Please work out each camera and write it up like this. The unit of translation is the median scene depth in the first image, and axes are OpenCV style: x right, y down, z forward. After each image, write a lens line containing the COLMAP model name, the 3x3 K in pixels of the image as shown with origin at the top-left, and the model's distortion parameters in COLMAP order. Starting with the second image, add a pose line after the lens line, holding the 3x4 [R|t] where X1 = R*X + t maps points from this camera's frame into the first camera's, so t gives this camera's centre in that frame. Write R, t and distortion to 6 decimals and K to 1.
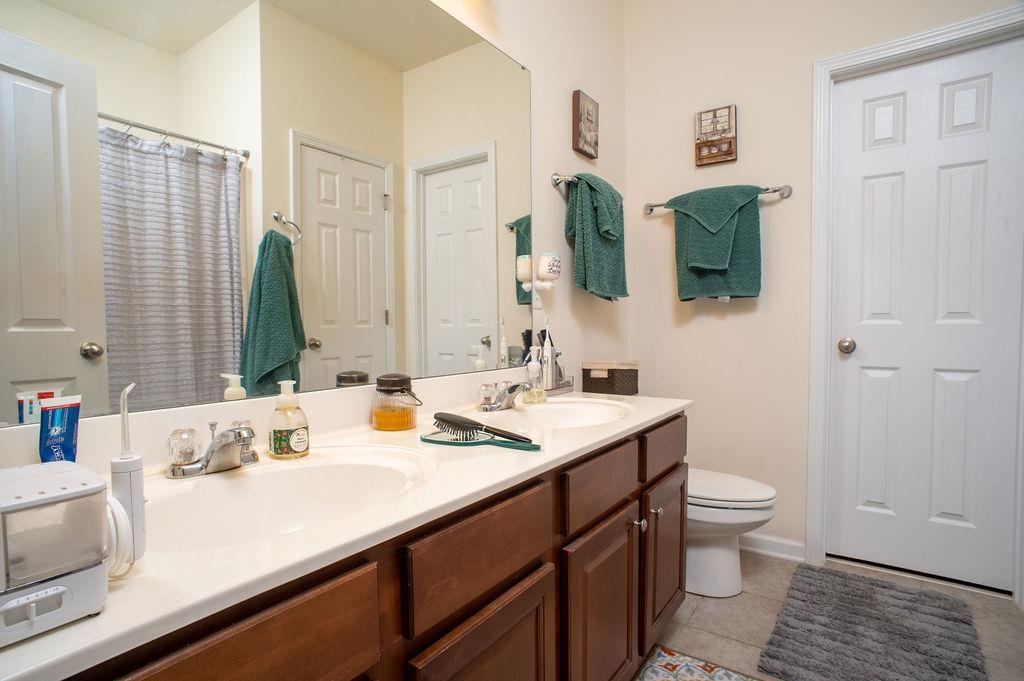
lens RADIAL K [[529.9, 0, 515.9], [0, 529.9, 349.3], [0, 0, 1]] dist [-0.088050, 0.053625]
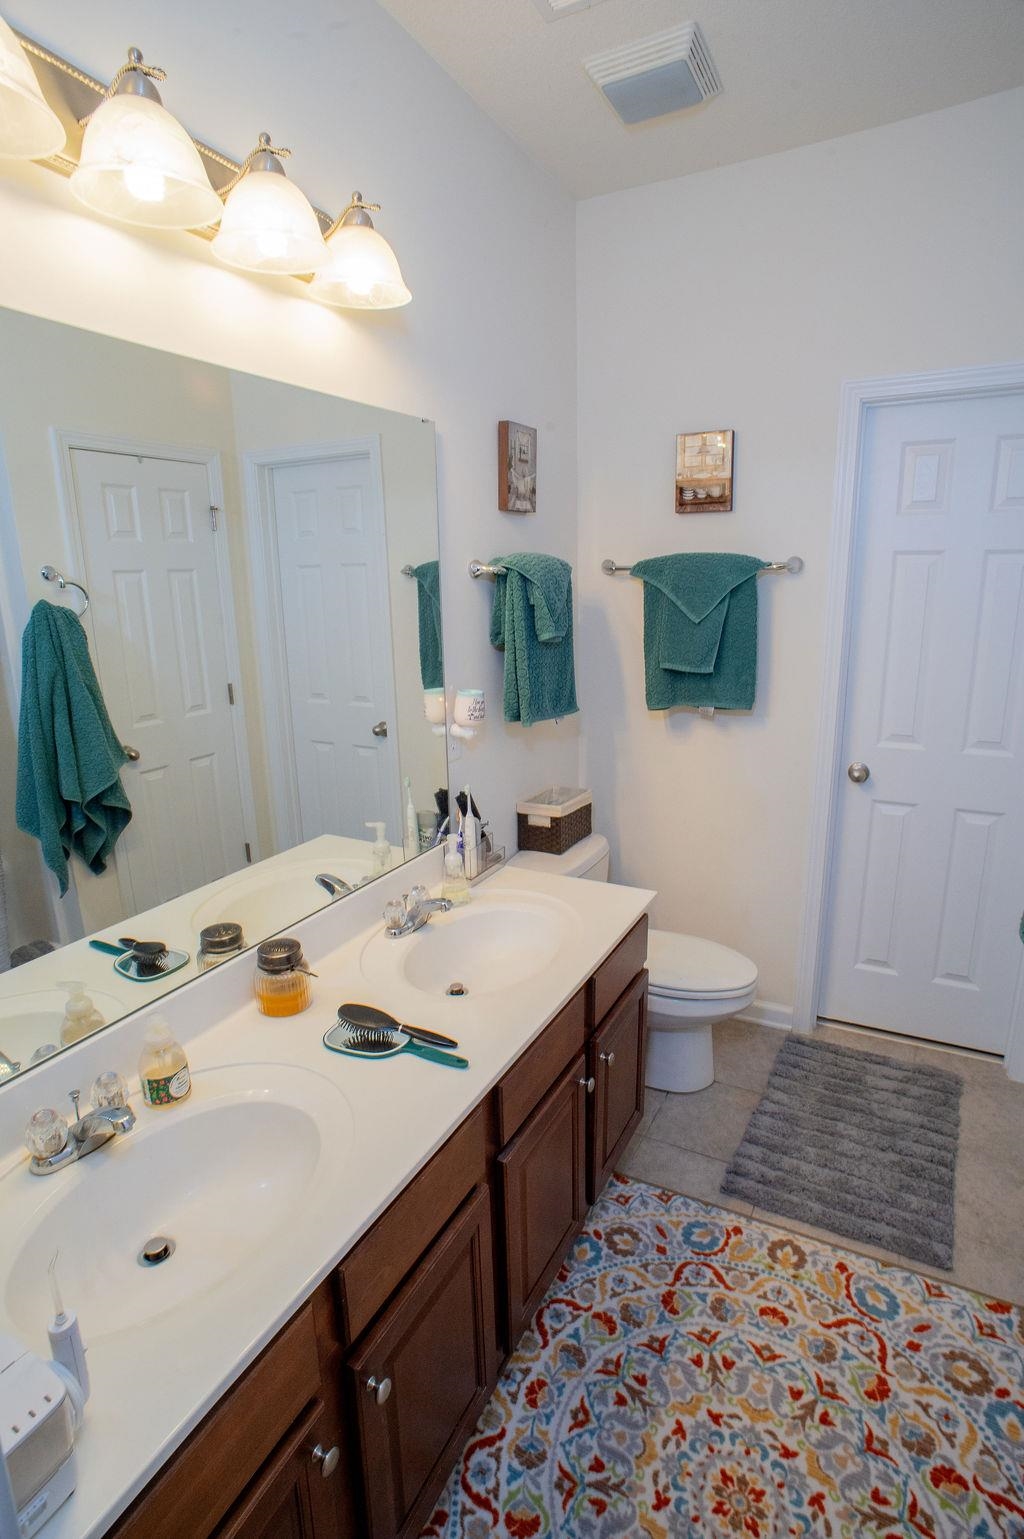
lens RADIAL K [[796.8, 0, 519.2], [0, 796.8, 774.0], [0, 0, 1]] dist [-0.085322, 0.046729]
pose [[0.991975, -0.040657, 0.119720, -0.003348], [0.015281, 0.978499, 0.205683, -0.271953], [-0.125508, -0.202203, 0.971268, -0.084490]]
